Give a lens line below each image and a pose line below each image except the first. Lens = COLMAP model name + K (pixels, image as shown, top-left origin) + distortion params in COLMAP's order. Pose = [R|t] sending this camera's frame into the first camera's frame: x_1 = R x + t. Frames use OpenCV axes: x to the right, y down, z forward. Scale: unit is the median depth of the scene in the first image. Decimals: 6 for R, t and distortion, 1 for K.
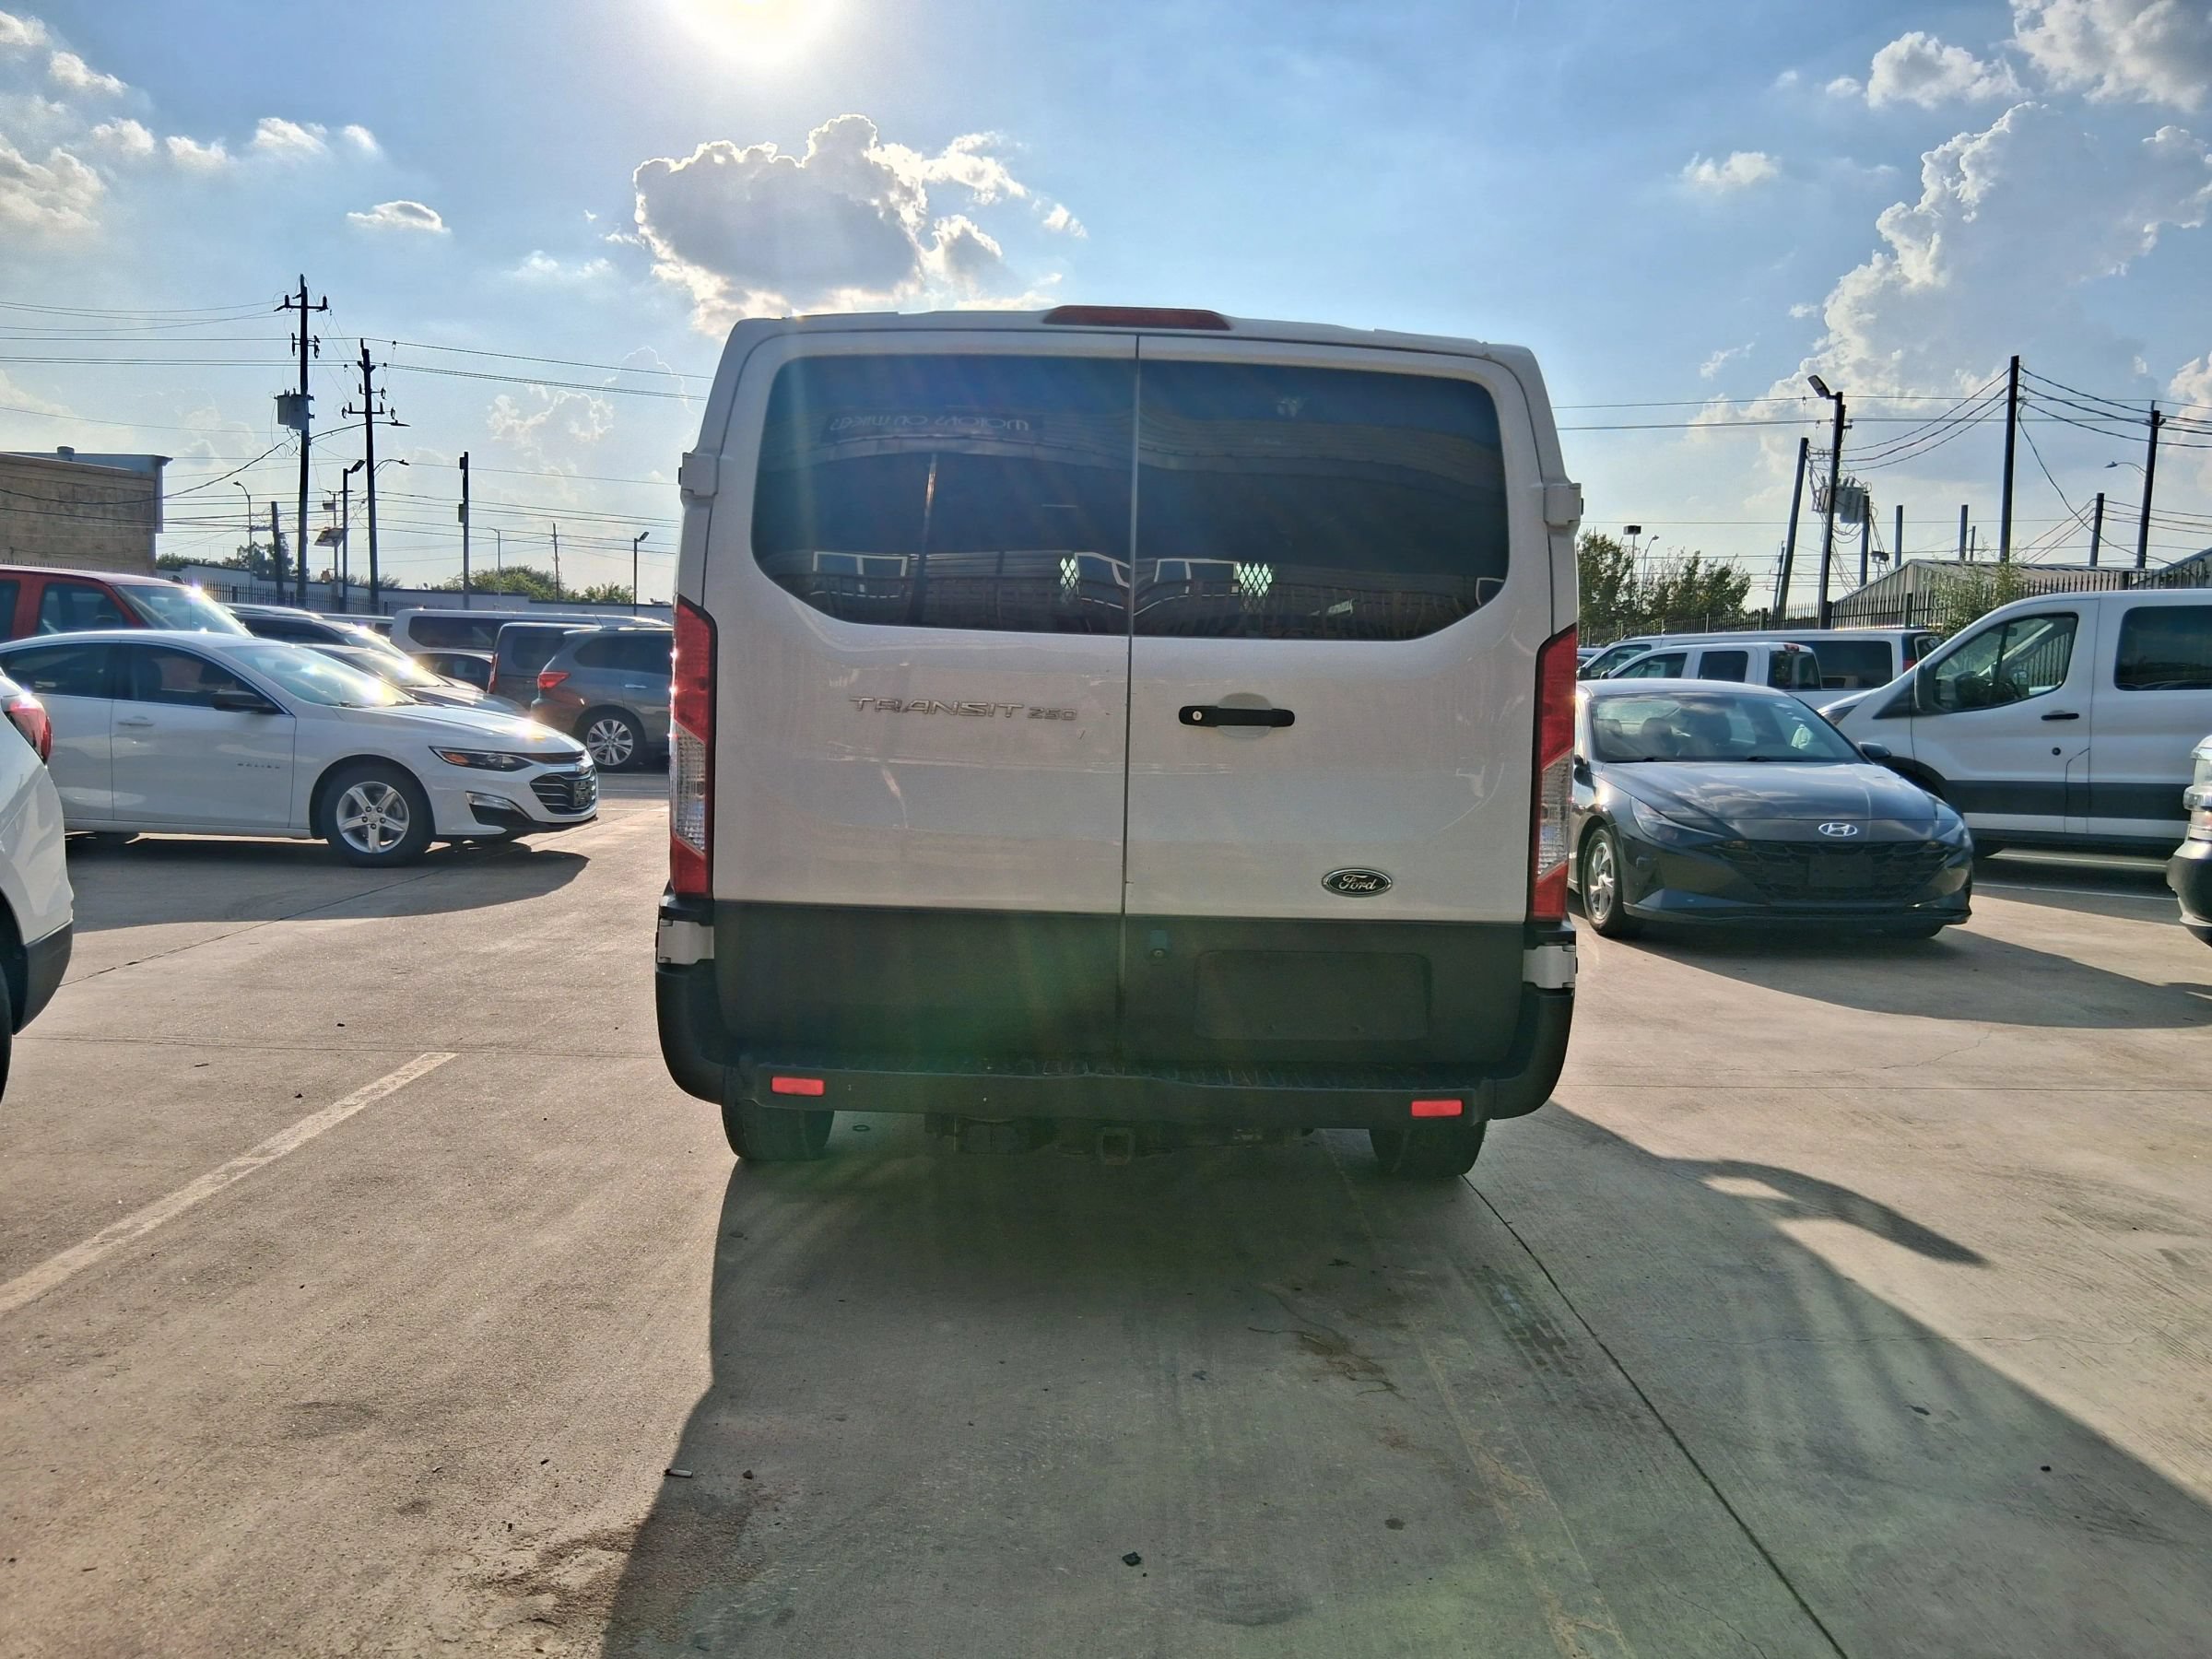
lens RADIAL K [[1694.2, 0, 1124.5], [0, 1694.2, 827.9], [0, 0, 1]] dist [0.103919, -0.160263]
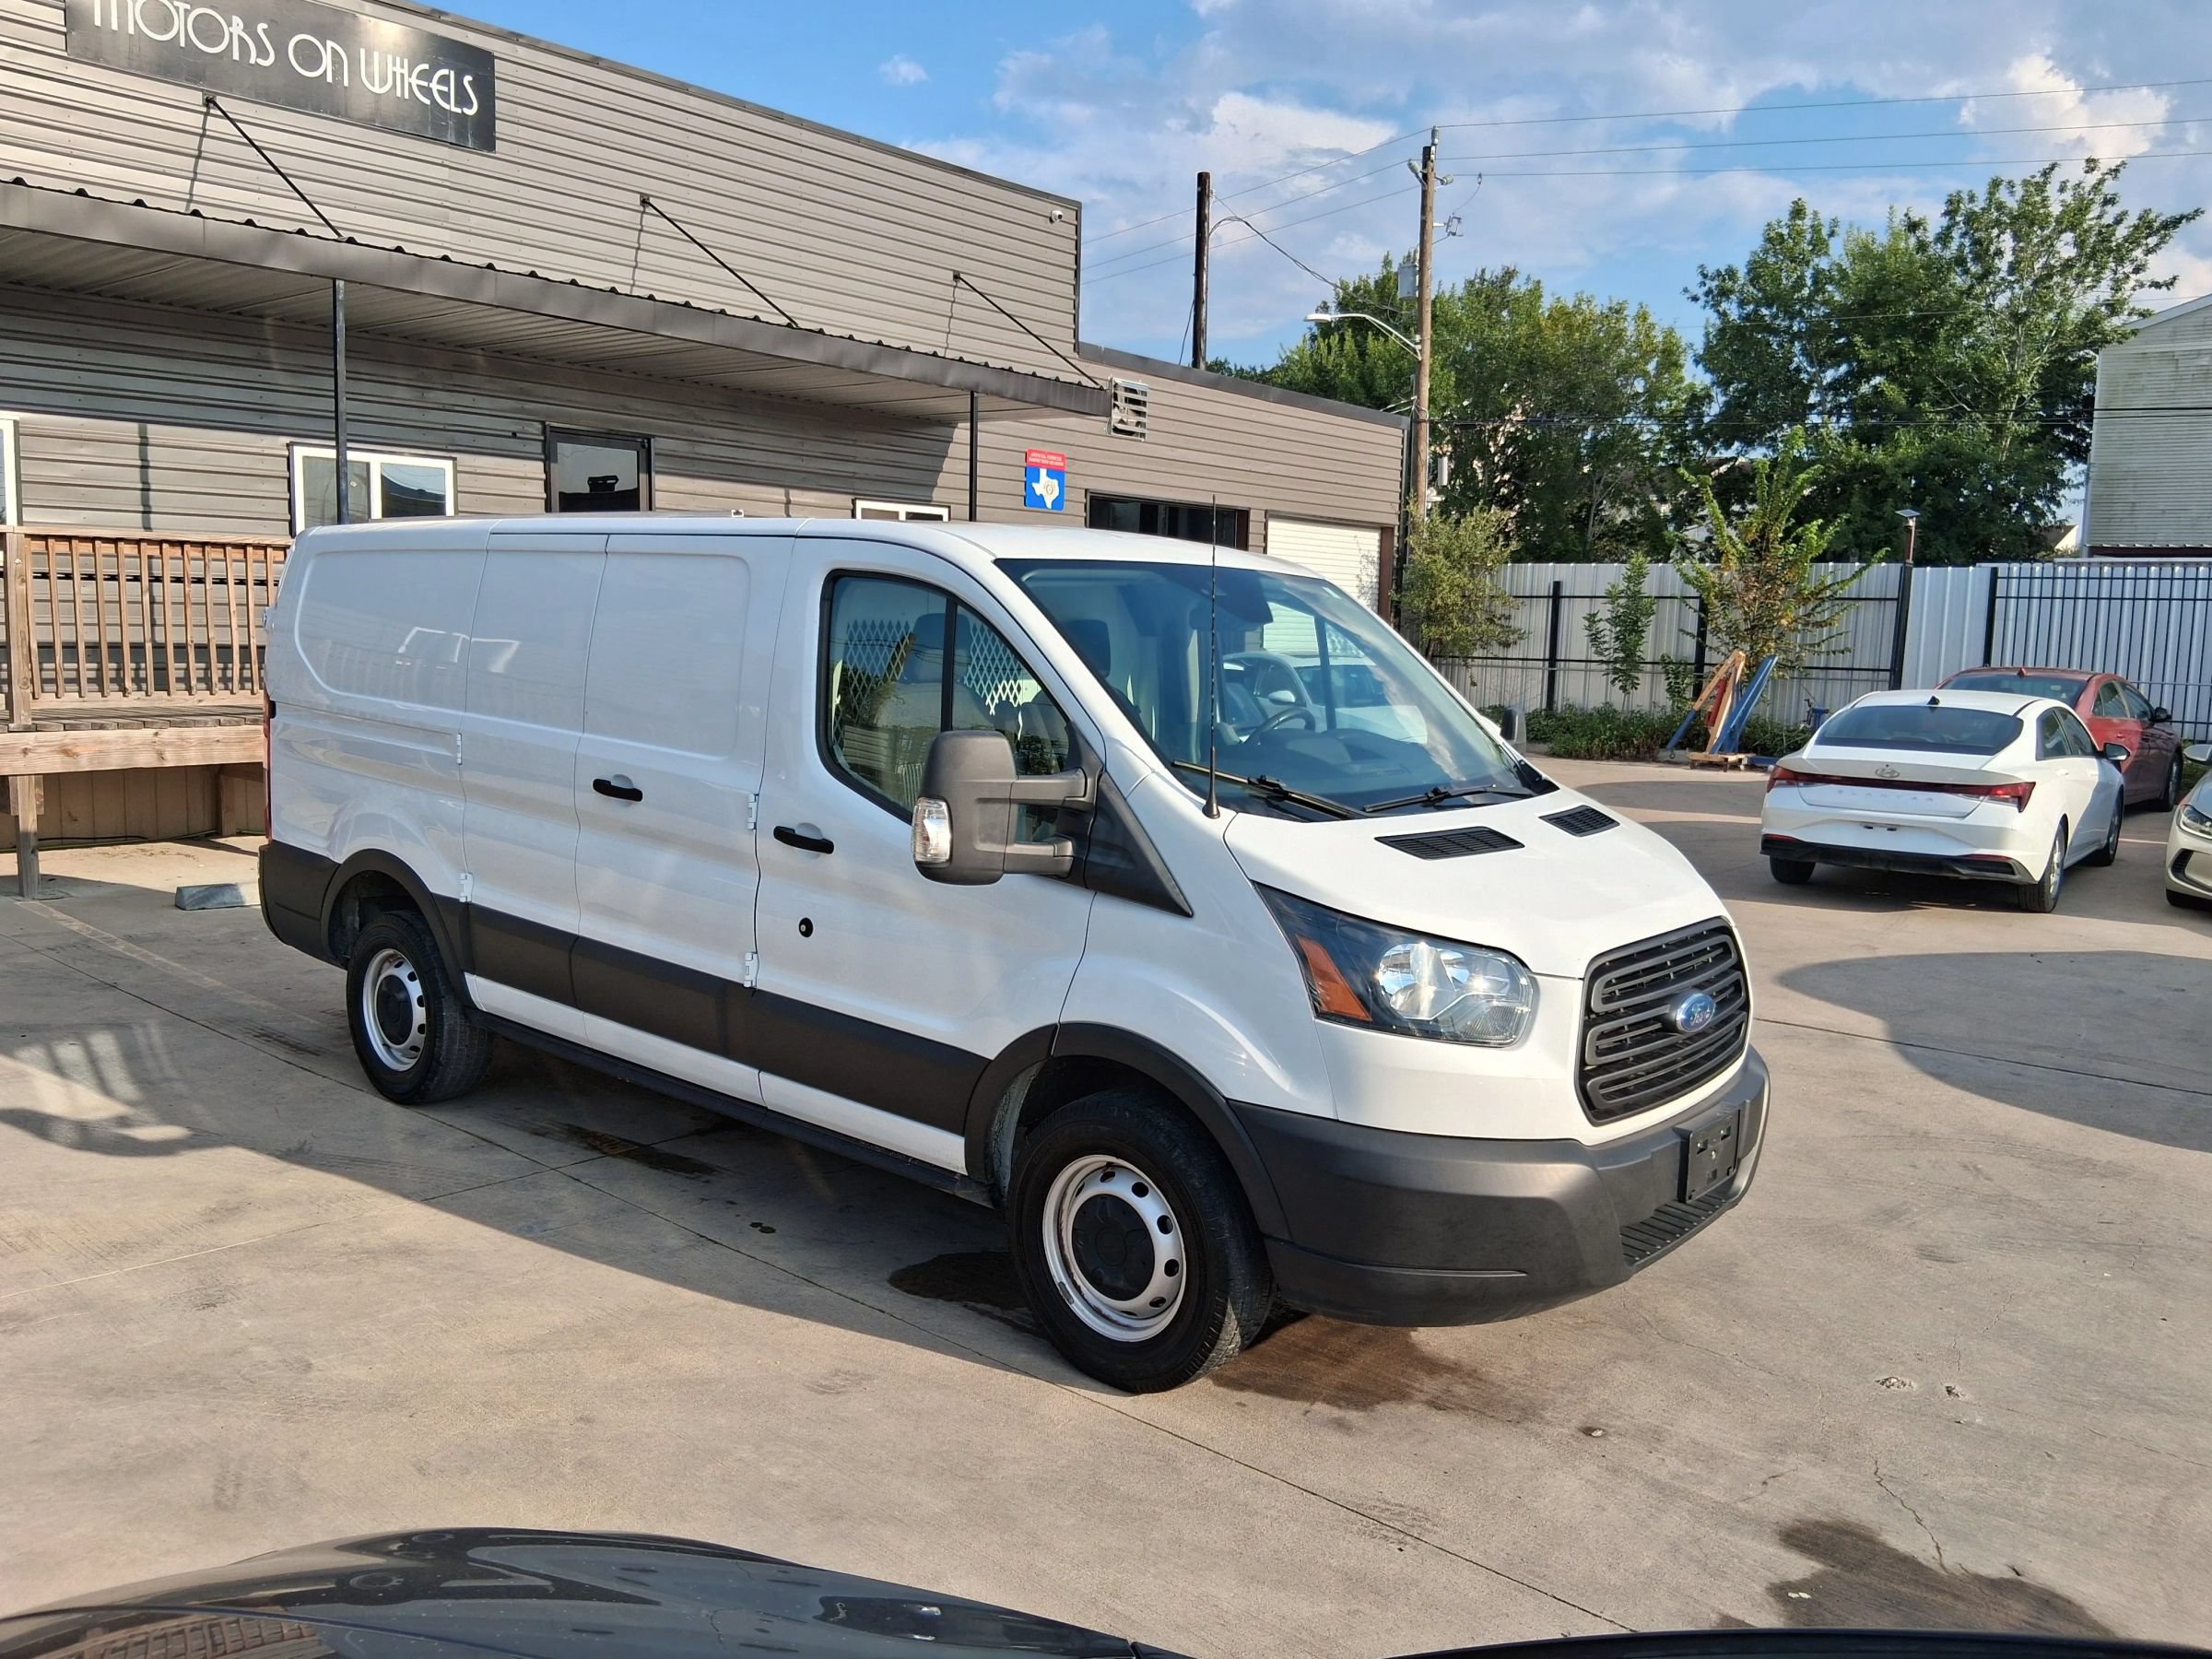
lens RADIAL K [[1695.3, 0, 1107.7], [0, 1695.3, 825.3], [0, 0, 1]] dist [0.099254, -0.184349]
pose [[-0.662978, 0.042039, -0.747458, 0.678826], [-0.109715, 0.982186, 0.152554, -0.225431], [0.740556, 0.183147, -0.646555, 1.869018]]
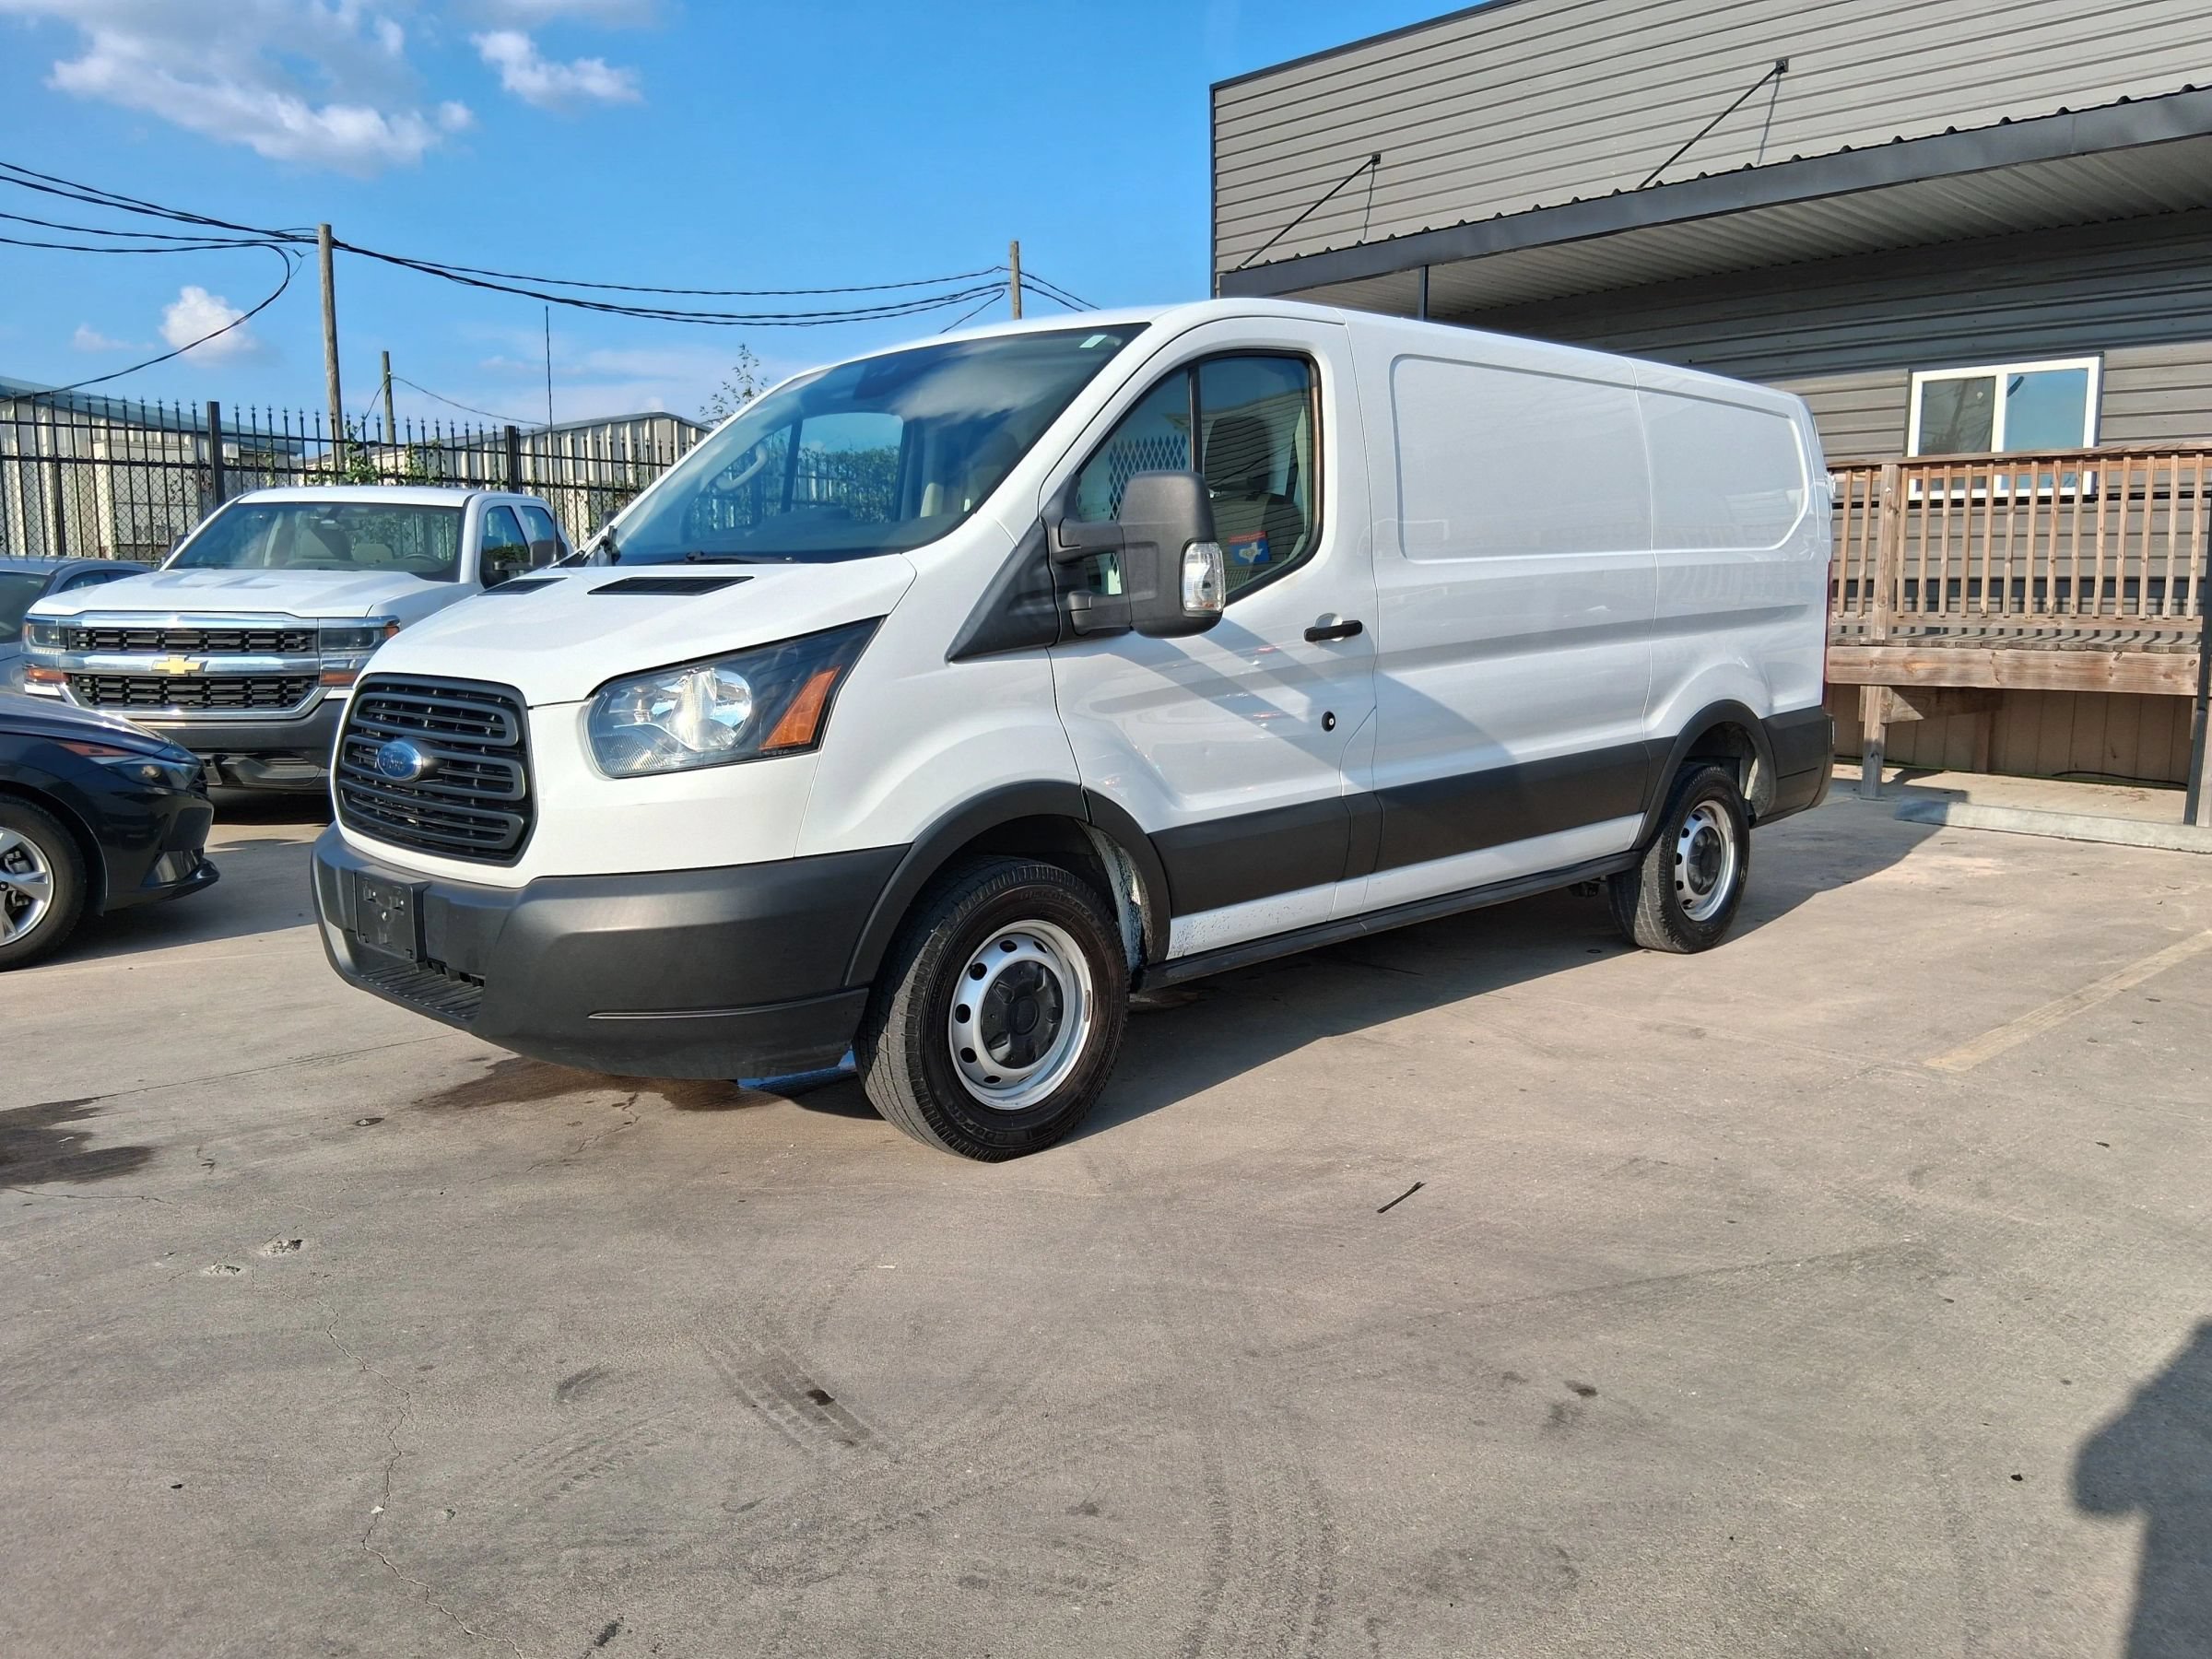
lens RADIAL K [[1690.6, 0, 1106.0], [0, 1690.6, 829.5], [0, 0, 1]] dist [0.102664, -0.188137]
pose [[-0.670890, -0.127877, 0.730448, -0.726454], [0.040673, 0.977191, 0.208430, -0.167964], [-0.740441, 0.169543, -0.650387, 1.837566]]
